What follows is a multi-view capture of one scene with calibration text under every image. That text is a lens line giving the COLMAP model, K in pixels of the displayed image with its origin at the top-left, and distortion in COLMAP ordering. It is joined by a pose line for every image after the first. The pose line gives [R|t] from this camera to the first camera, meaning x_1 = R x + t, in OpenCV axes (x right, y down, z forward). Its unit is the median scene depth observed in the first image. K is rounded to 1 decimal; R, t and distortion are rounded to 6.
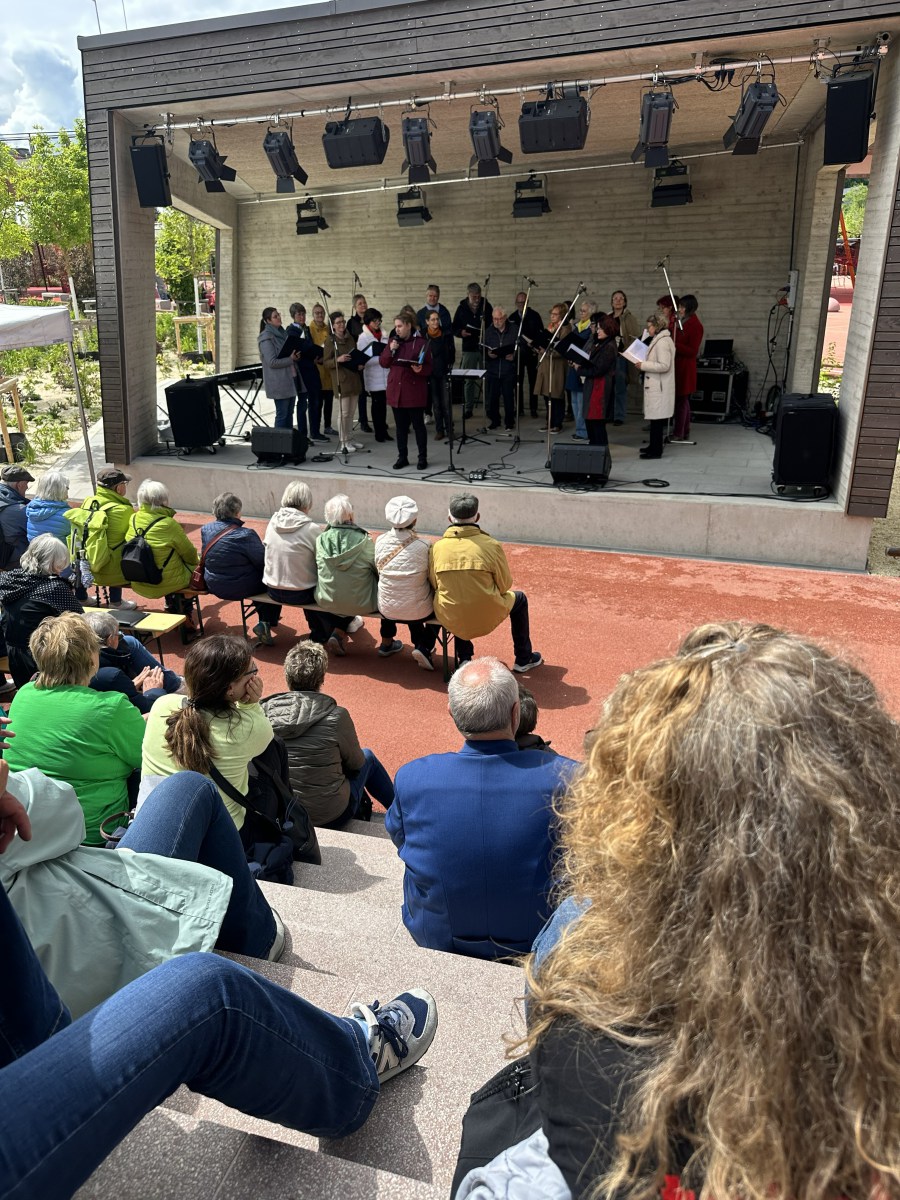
lens RADIAL K [[831.4, 0, 450.0], [0, 831.4, 600.0], [0, 0, 1]] dist [0.058331, -0.050382]
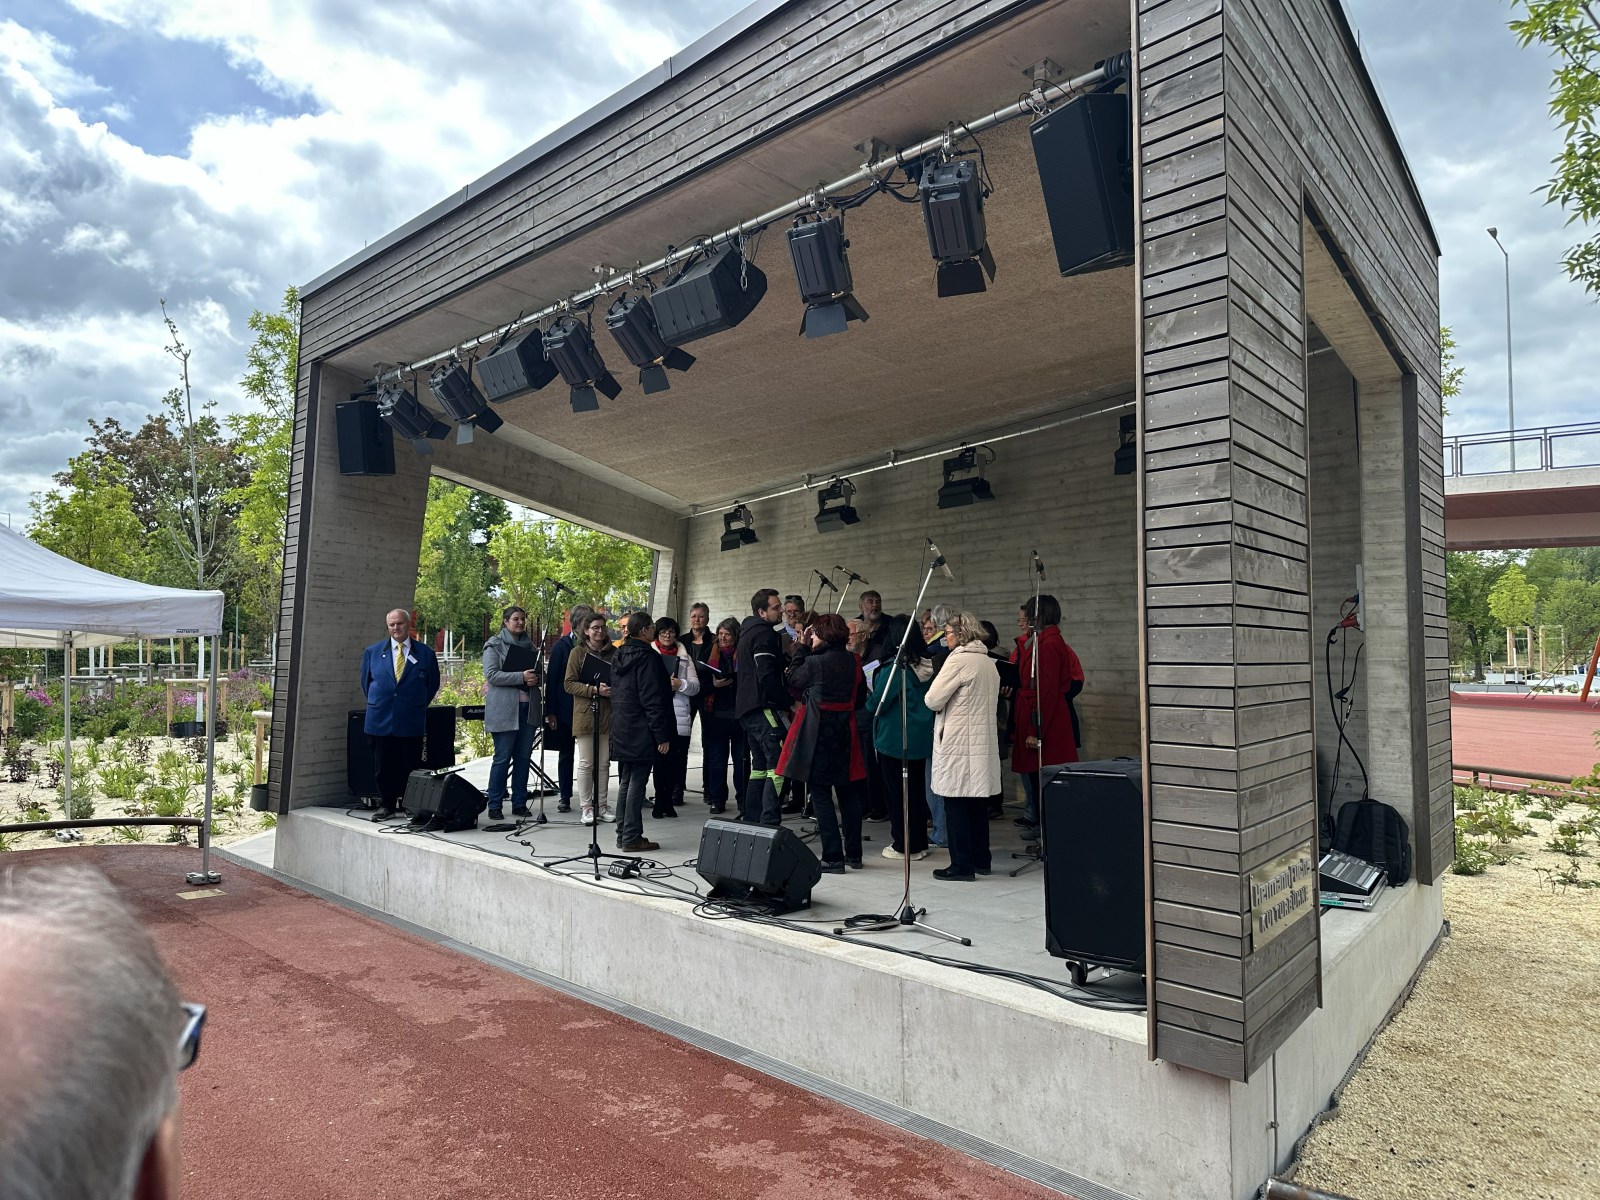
lens RADIAL K [[1108.6, 0, 800.0], [0, 1108.6, 600.0], [0, 0, 1]] dist [0.058331, -0.050382]
pose [[0.906710, 0.011656, -0.421593, 0.391422], [-0.193260, 0.899977, -0.390758, -0.043161], [0.374869, 0.435782, 0.818271, 0.336597]]
